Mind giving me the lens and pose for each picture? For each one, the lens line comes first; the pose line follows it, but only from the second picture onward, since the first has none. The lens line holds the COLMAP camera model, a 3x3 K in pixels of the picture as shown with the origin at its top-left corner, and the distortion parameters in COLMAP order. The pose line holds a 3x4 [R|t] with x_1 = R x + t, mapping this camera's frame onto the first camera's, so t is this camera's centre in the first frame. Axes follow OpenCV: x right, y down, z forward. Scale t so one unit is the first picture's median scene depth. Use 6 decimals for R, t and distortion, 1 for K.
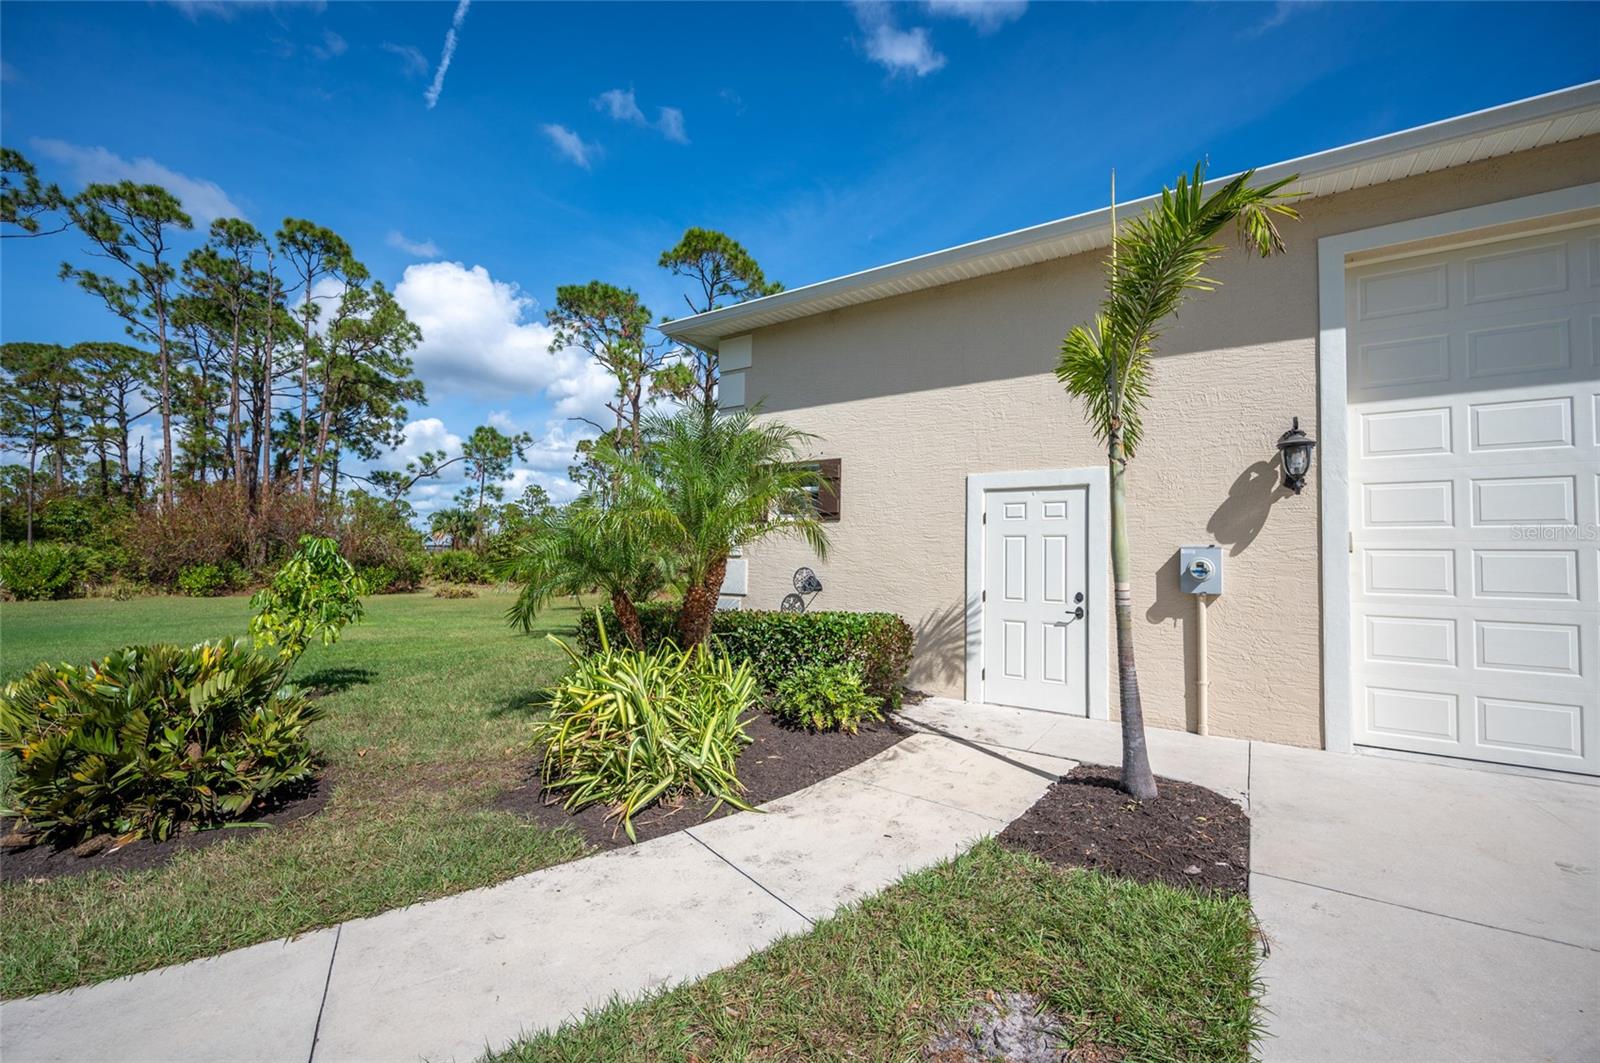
lens RADIAL K [[677.8, 0, 803.5], [0, 677.8, 529.2], [0, 0, 1]] dist [-0.002058, -0.000566]
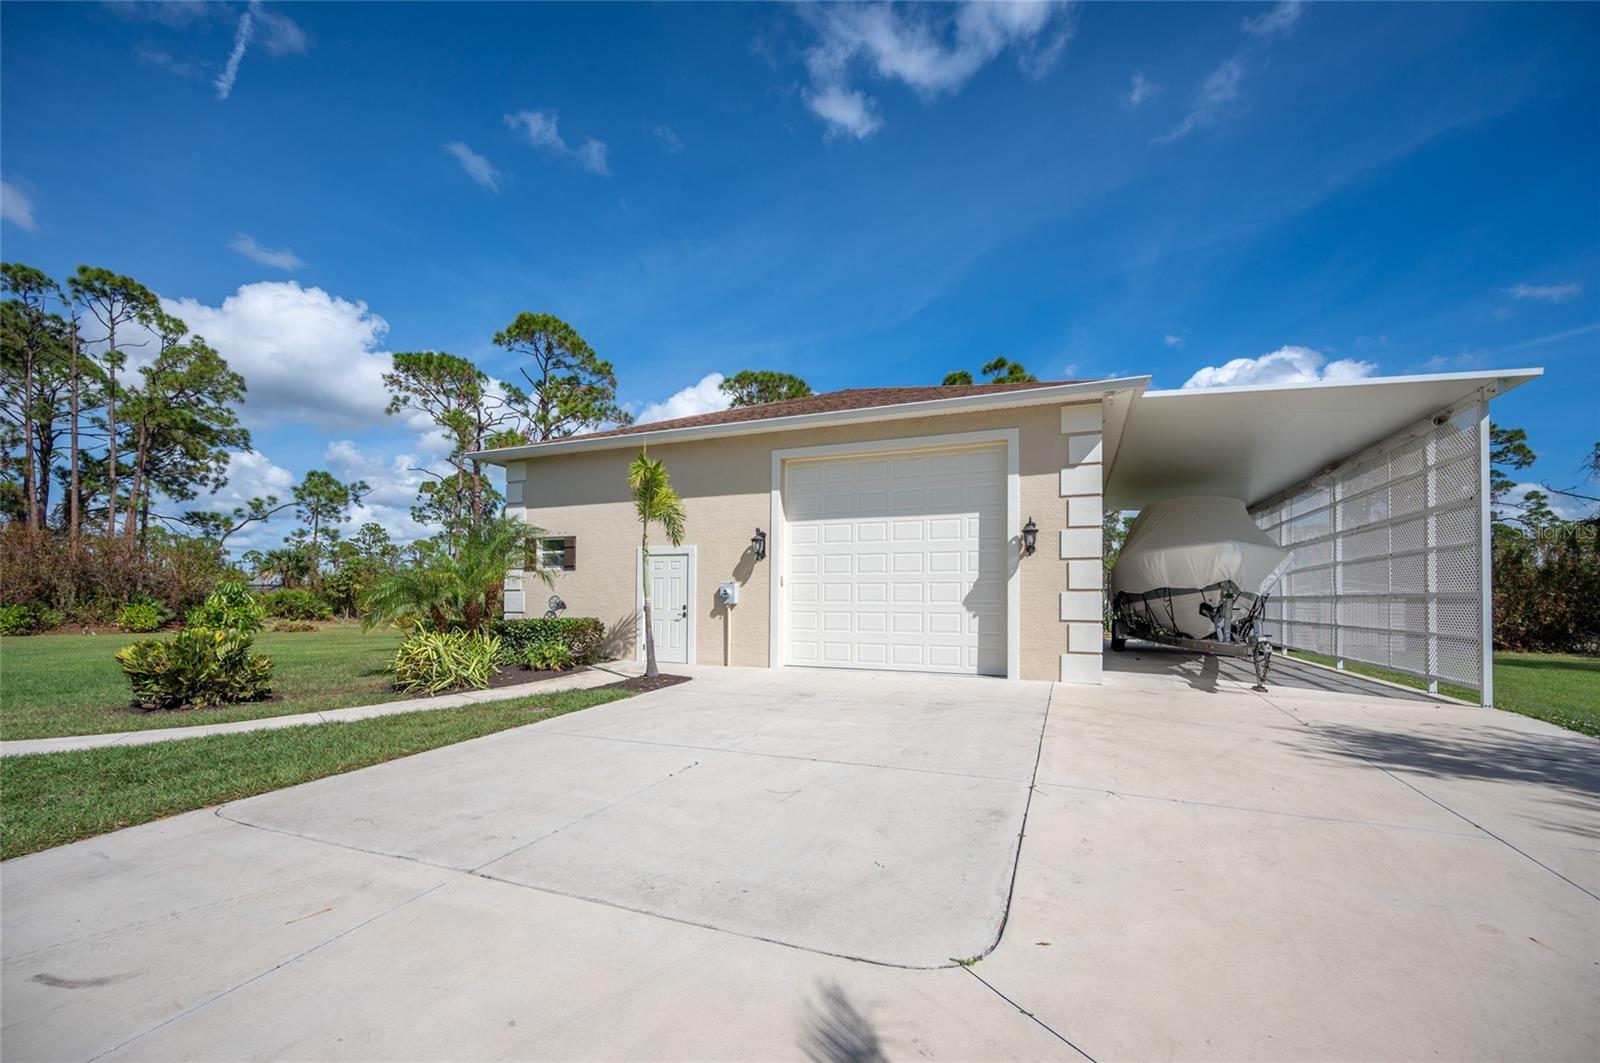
lens RADIAL K [[630.0, 0, 835.5], [0, 630.0, 589.6], [0, 0, 1]] dist [0.008740, -0.000250]
pose [[0.967899, -0.010729, 0.251109, 0.081166], [0.001210, 0.999276, 0.038032, -0.006248], [-0.251335, -0.036507, 0.967211, -0.219737]]
